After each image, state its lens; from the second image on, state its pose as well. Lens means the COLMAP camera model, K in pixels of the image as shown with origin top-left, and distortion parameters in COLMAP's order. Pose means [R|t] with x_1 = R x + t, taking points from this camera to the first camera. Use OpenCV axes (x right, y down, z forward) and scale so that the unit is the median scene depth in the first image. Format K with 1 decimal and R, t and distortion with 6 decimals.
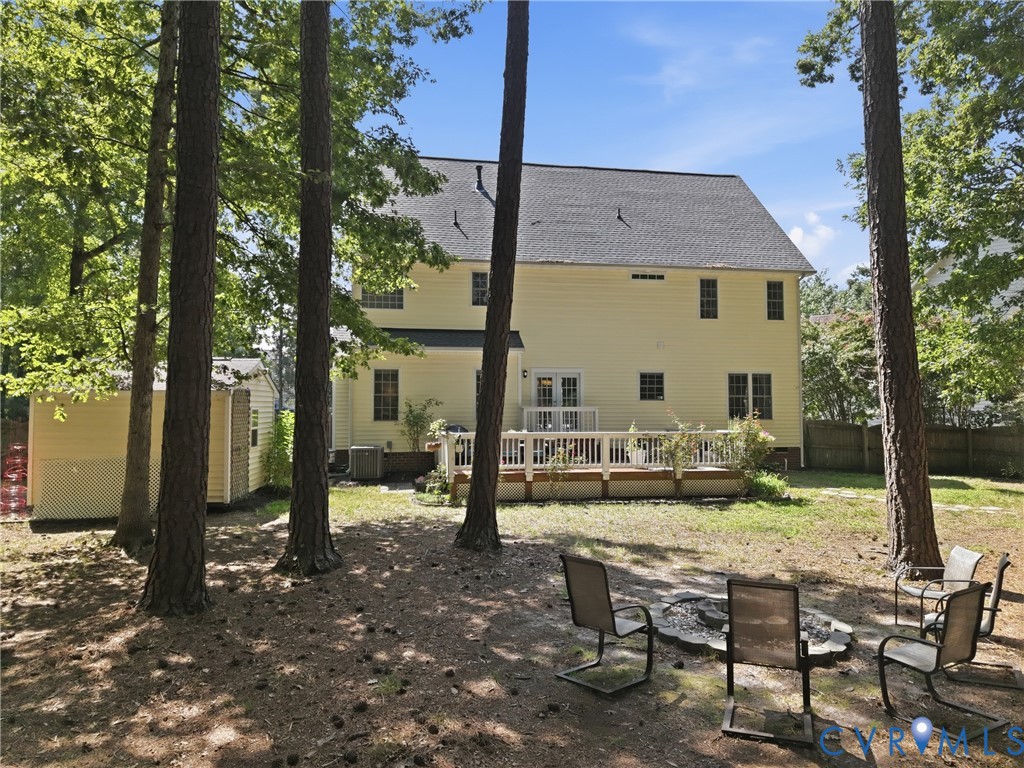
lens RADIAL K [[710.9, 0, 512.0], [0, 710.9, 384.0], [0, 0, 1]] dist [-0.004242, -0.001818]
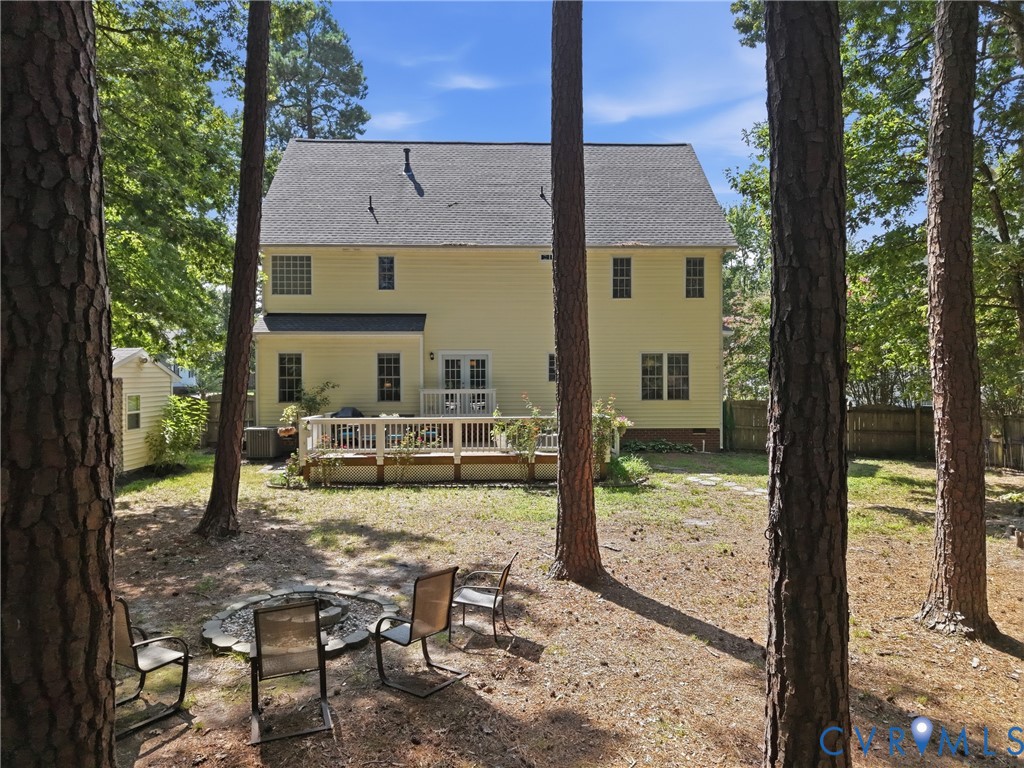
lens RADIAL K [[712.8, 0, 512.0], [0, 712.8, 384.0], [0, 0, 1]] dist [0.006684, -0.000174]
pose [[0.992089, -0.001412, -0.125526, 0.259087], [0.007366, 0.998869, 0.046976, -0.021256], [0.125318, -0.047529, 0.990977, -0.002944]]
